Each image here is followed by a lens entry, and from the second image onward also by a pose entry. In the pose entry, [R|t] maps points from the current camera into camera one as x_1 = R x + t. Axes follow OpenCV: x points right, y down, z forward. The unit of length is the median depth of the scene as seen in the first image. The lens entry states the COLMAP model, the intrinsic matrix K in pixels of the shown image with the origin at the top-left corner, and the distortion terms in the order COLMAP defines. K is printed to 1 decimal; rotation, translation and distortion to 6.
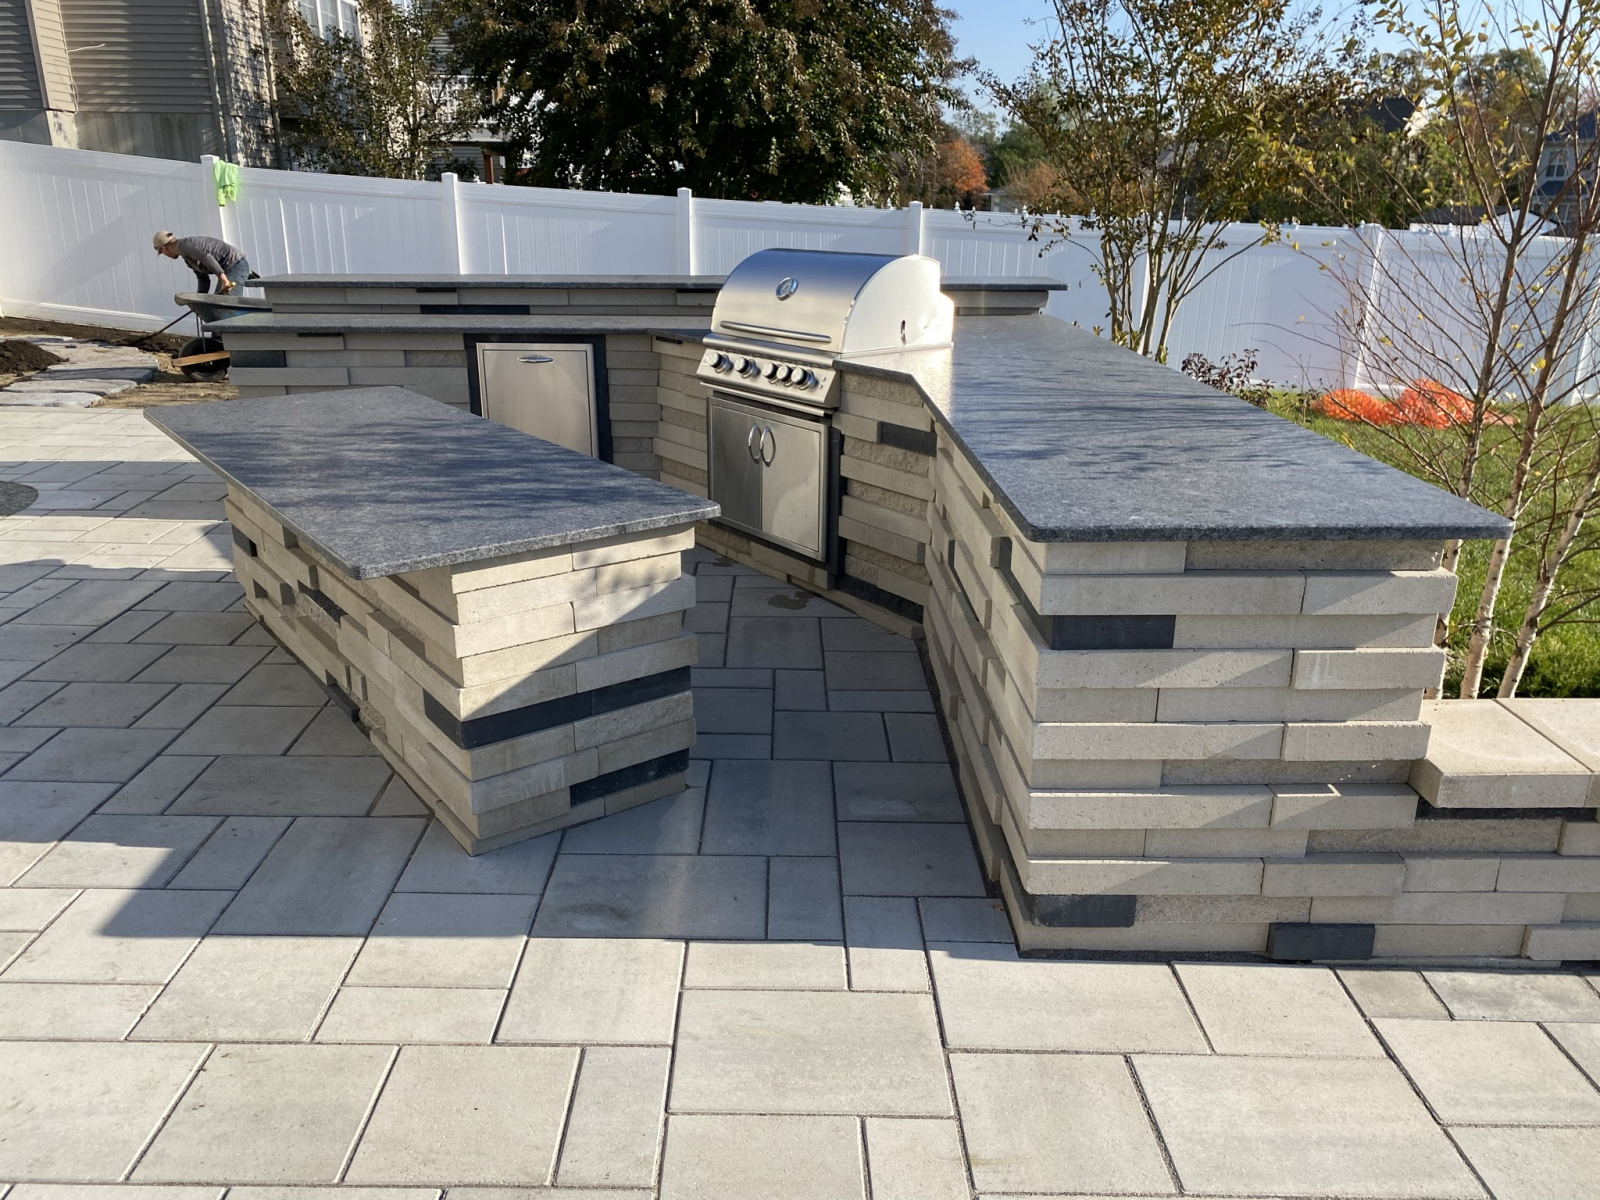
lens RADIAL K [[1223.2, 0, 784.7], [0, 1223.2, 597.8], [0, 0, 1]] dist [0.074935, -0.087142]
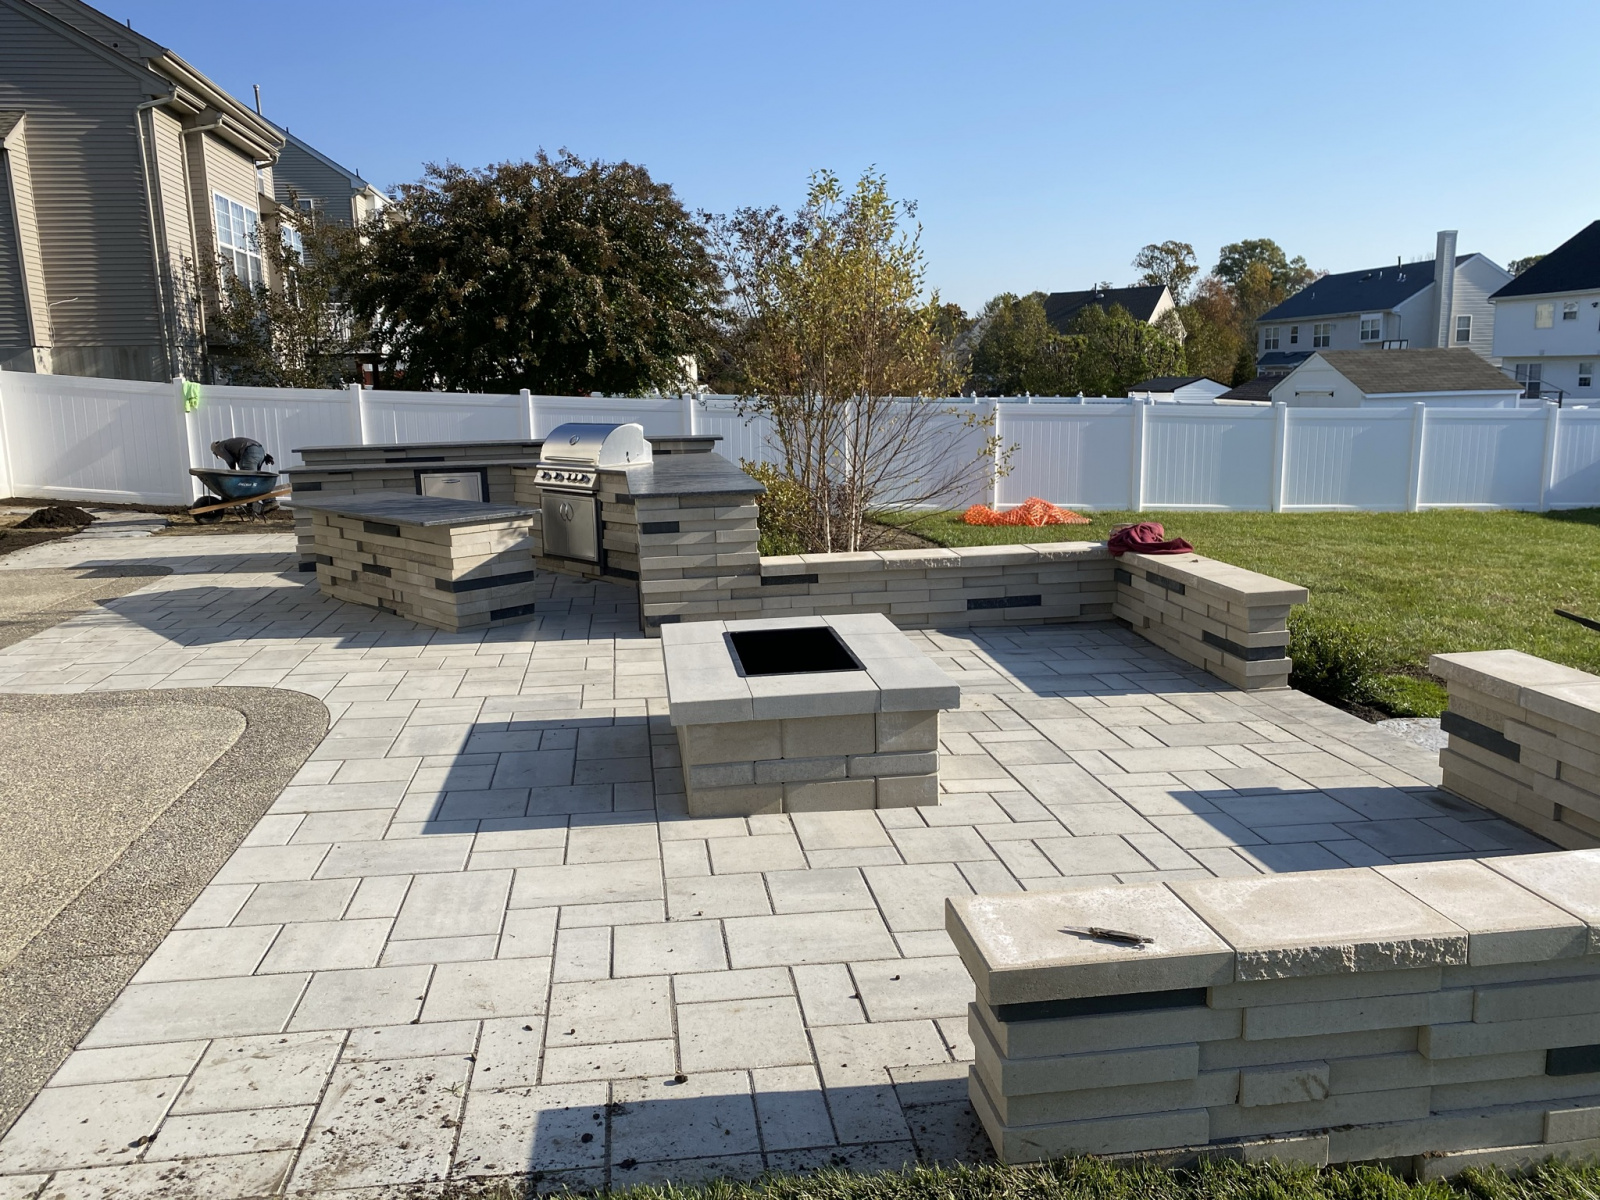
lens RADIAL K [[1223.2, 0, 784.7], [0, 1223.2, 597.8], [0, 0, 1]] dist [0.074935, -0.087142]
pose [[0.991391, -0.053529, 0.119490, 0.084401], [0.069666, 0.988360, -0.135248, 0.301195], [-0.110859, 0.142408, 0.983580, -0.995122]]
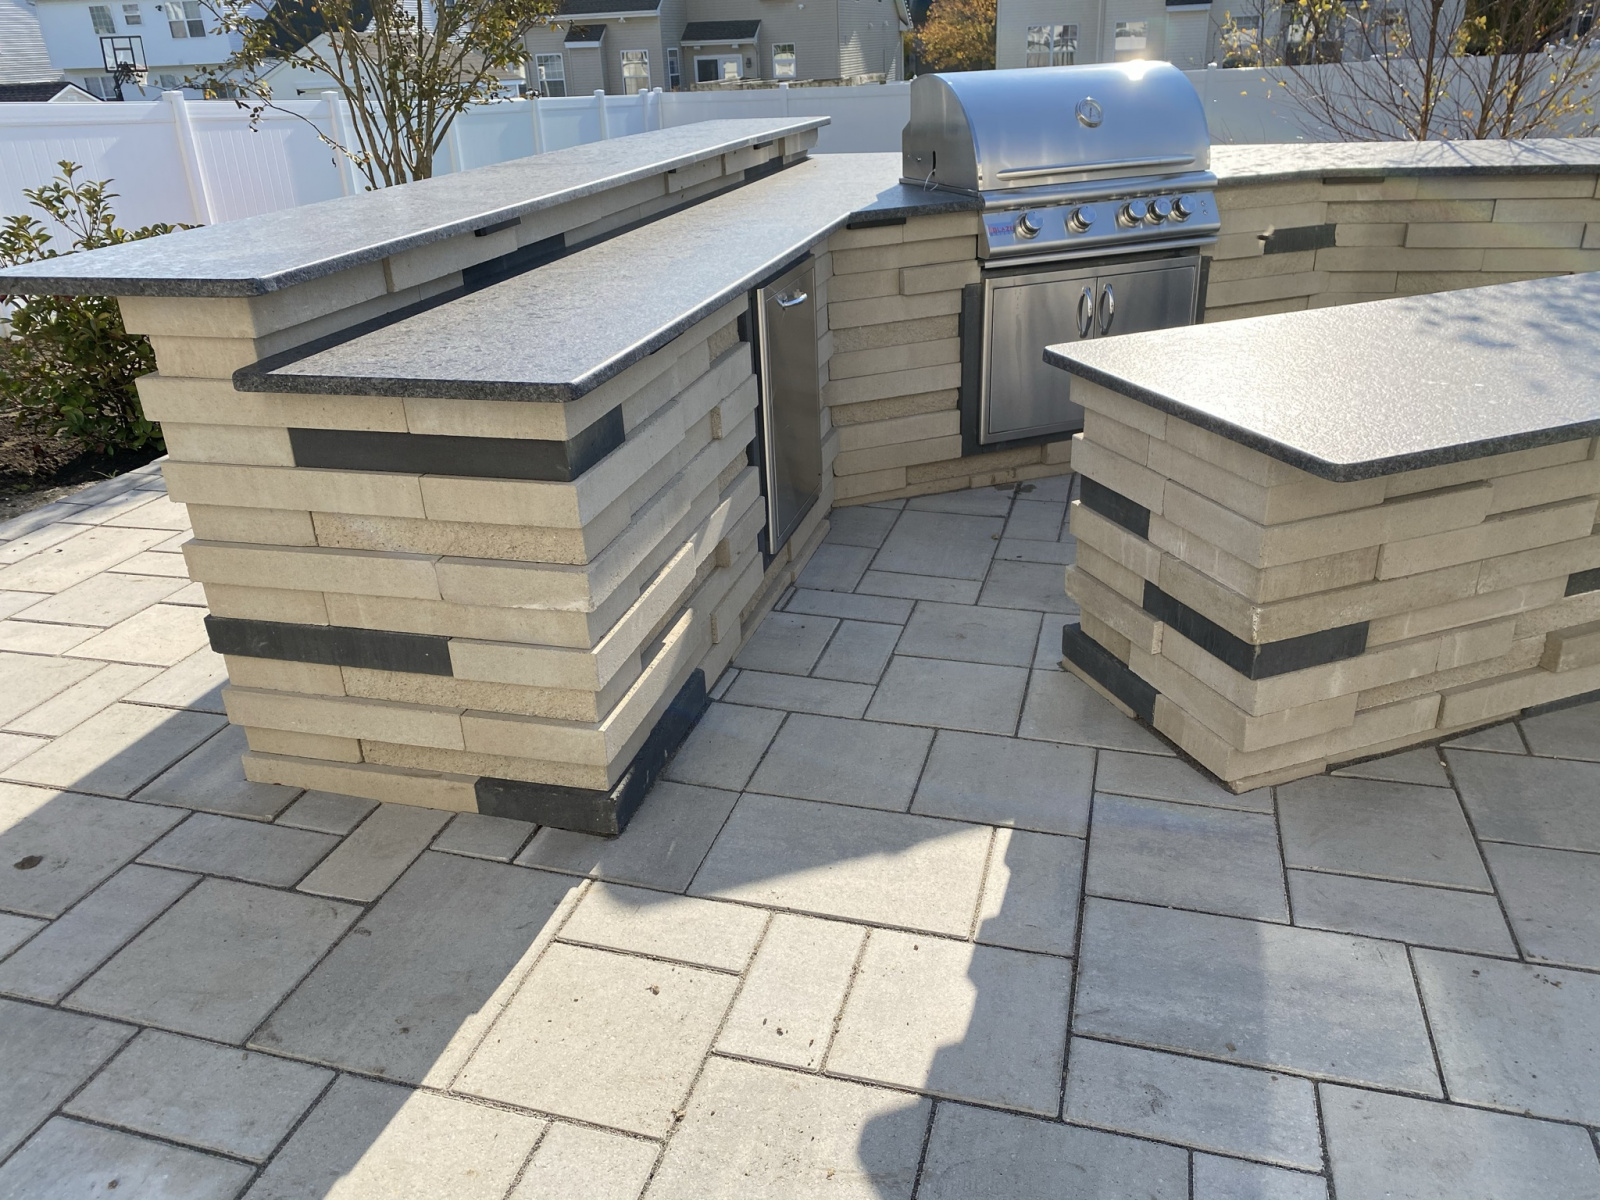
lens RADIAL K [[1223.2, 0, 784.7], [0, 1223.2, 597.8], [0, 0, 1]] dist [0.074935, -0.087142]
pose [[0.262226, -0.402707, 0.876963, -0.774656], [0.340288, 0.888977, 0.306472, -0.248744], [-0.903018, 0.218055, 0.370149, 0.815820]]
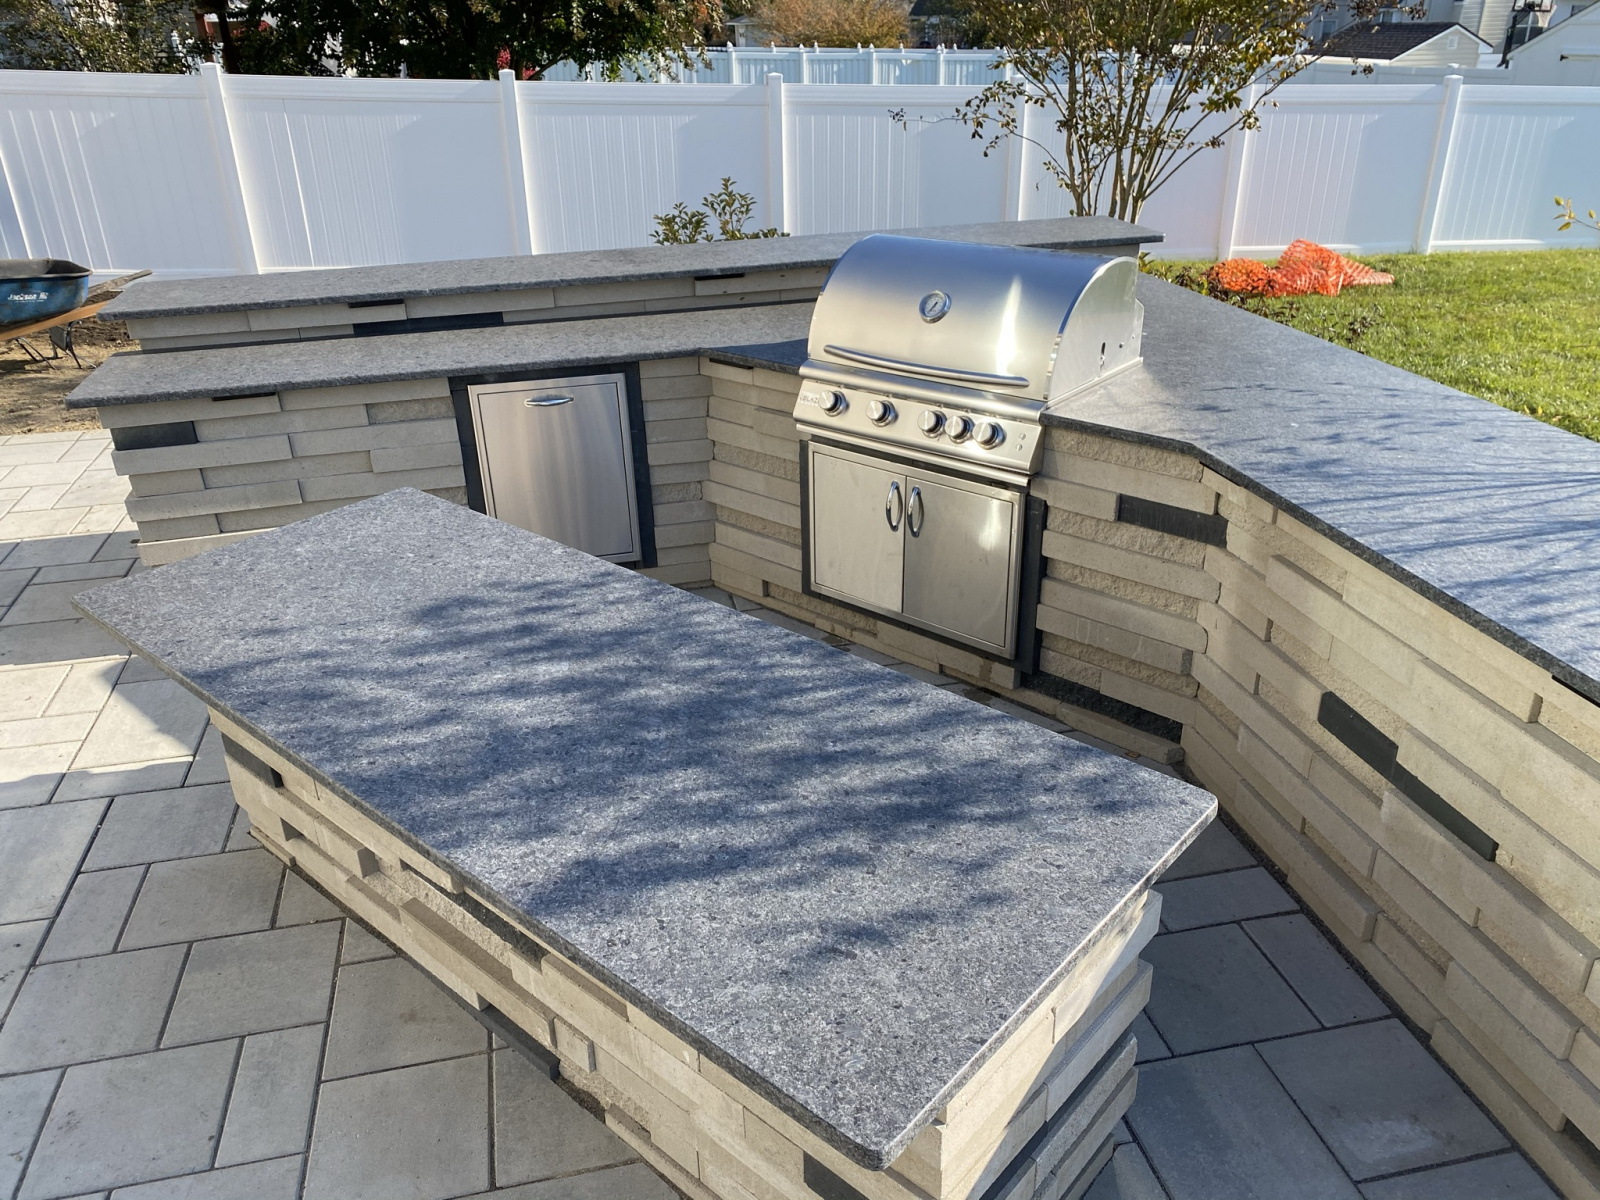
lens RADIAL K [[1223.2, 0, 784.7], [0, 1223.2, 597.8], [0, 0, 1]] dist [0.074935, -0.087142]
pose [[0.977252, -0.120039, 0.174842, -0.209820], [0.098377, 0.986920, 0.127713, -0.157821], [-0.187886, -0.107608, 0.976278, 0.231513]]
